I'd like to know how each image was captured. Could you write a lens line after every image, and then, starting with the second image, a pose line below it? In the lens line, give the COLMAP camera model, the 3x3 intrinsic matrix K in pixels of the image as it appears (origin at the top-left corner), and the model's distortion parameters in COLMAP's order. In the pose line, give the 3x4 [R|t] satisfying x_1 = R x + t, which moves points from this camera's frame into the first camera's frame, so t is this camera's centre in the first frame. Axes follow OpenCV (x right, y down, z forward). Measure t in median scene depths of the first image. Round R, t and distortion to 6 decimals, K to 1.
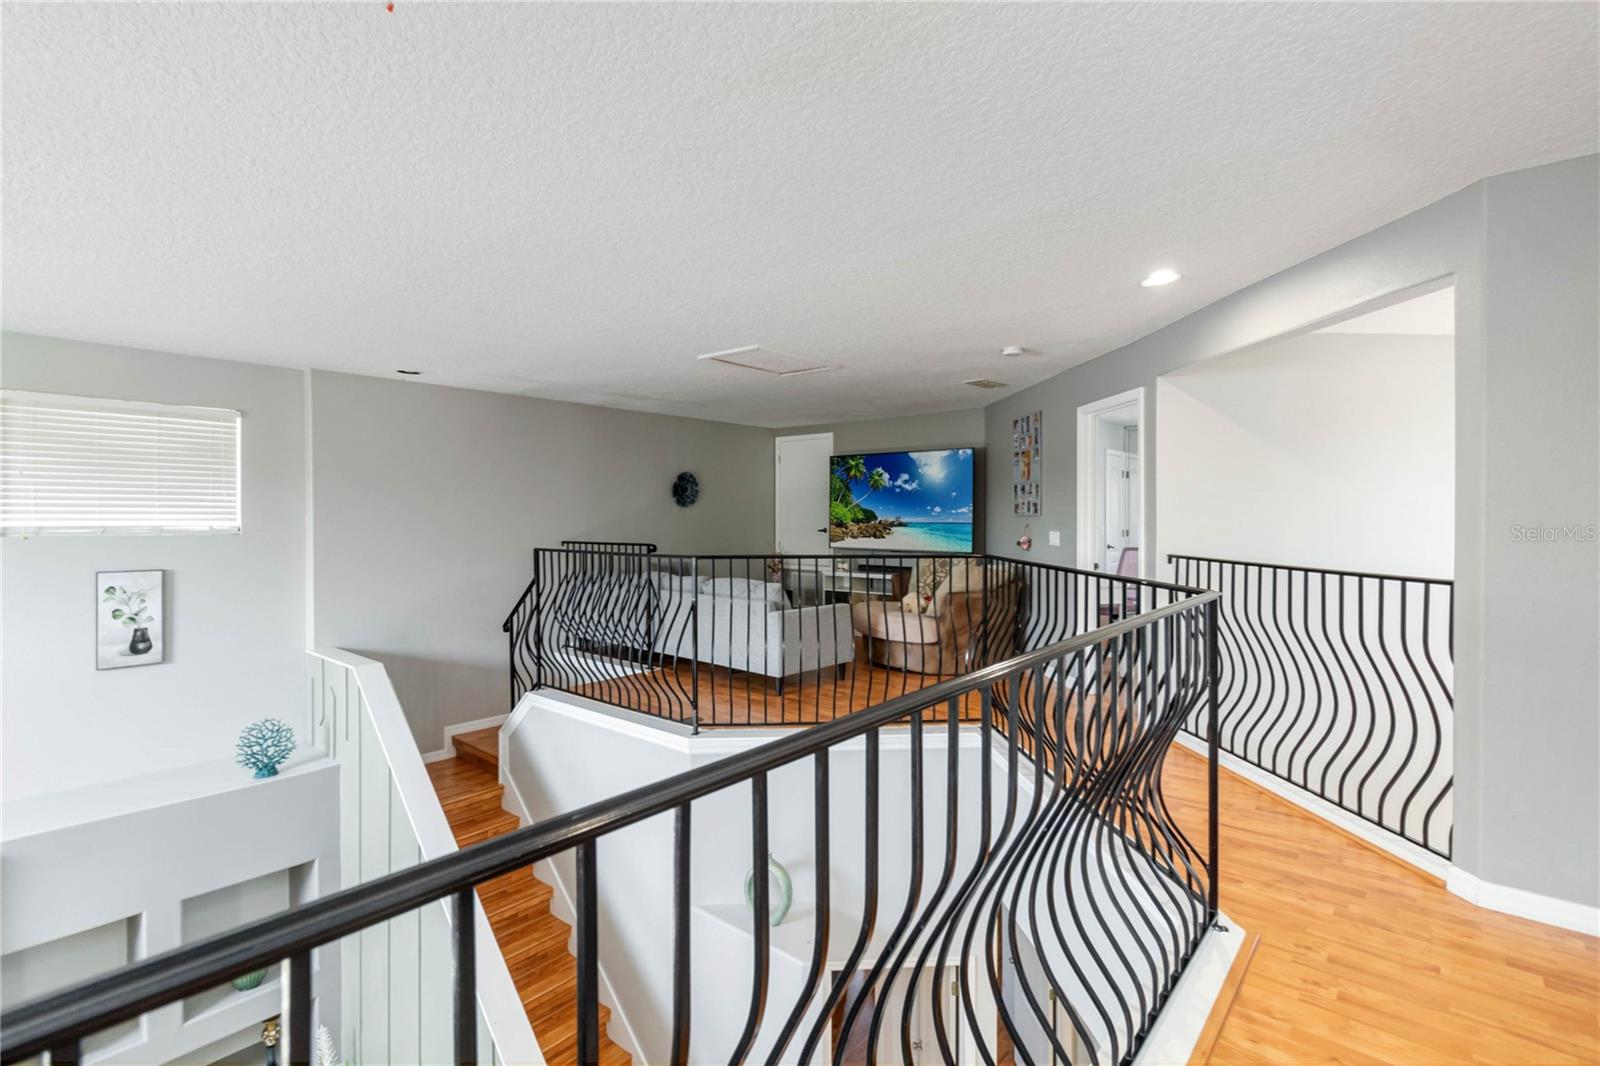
lens RADIAL K [[759.7, 0, 806.0], [0, 759.7, 512.1], [0, 0, 1]] dist [0.088051, -0.000119]
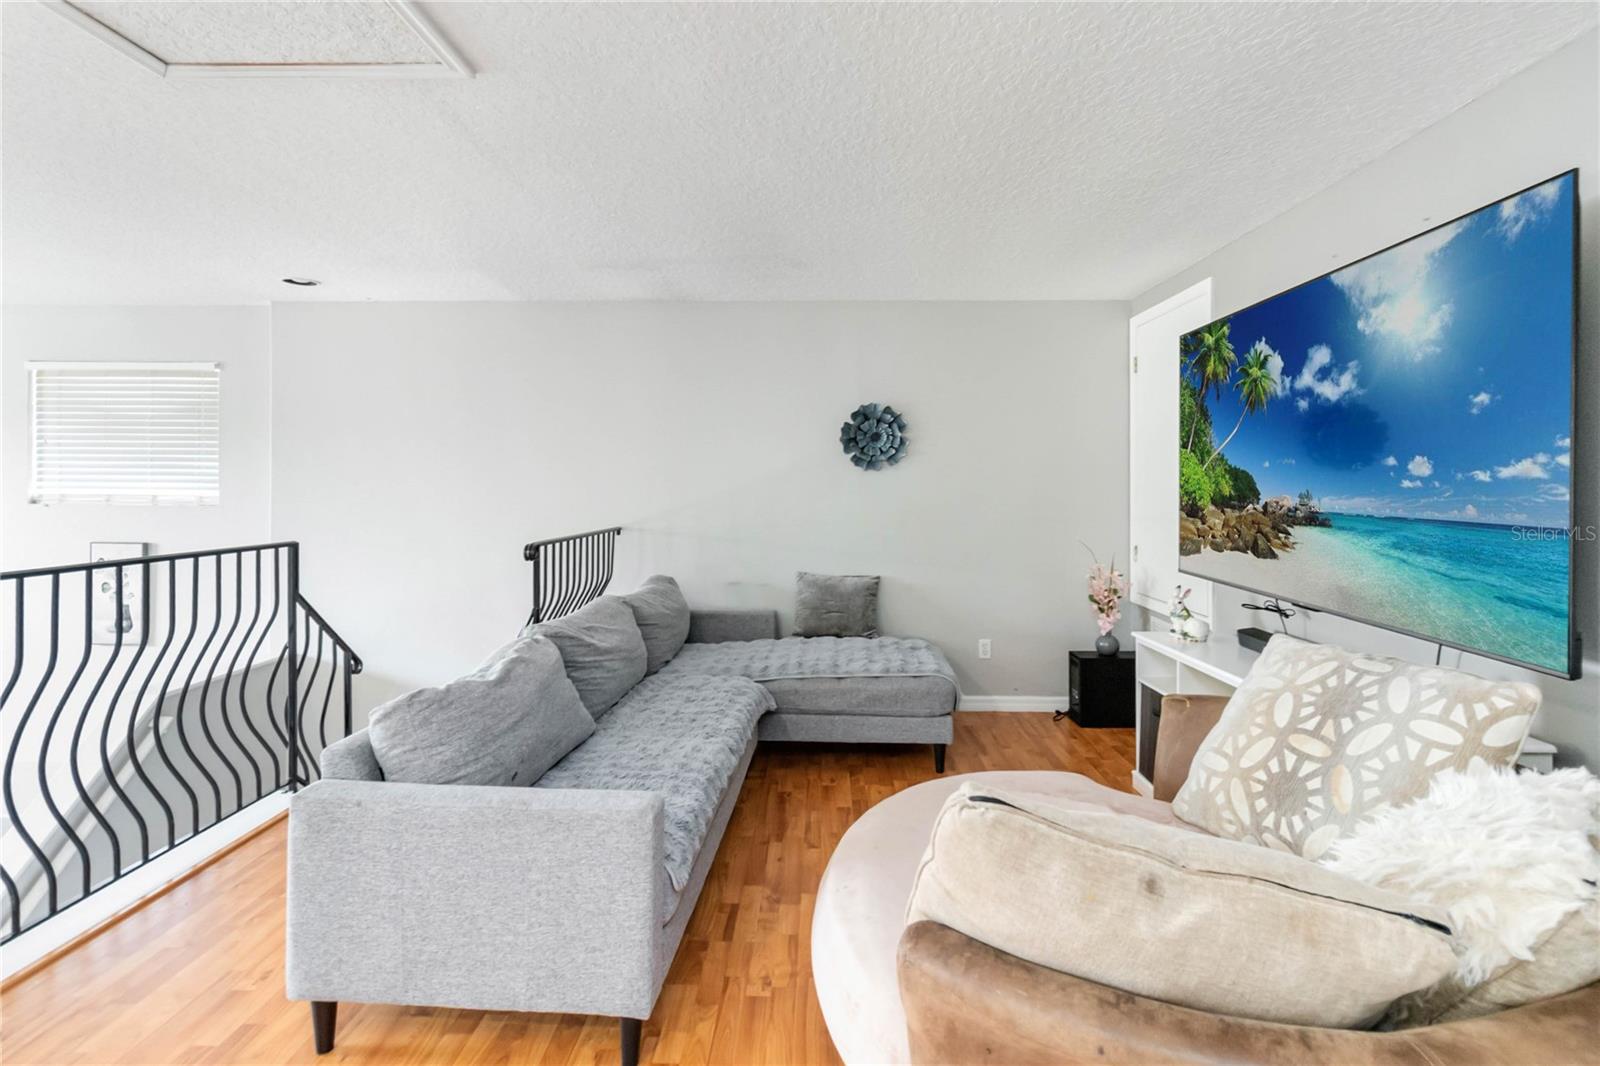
lens RADIAL K [[759.7, 0, 806.0], [0, 759.7, 512.1], [0, 0, 1]] dist [0.088051, -0.000119]
pose [[0.612408, 0.034021, -0.789810, 0.248032], [0.004560, 0.998905, 0.046564, -0.001818], [0.790529, -0.032117, 0.611582, 0.649974]]
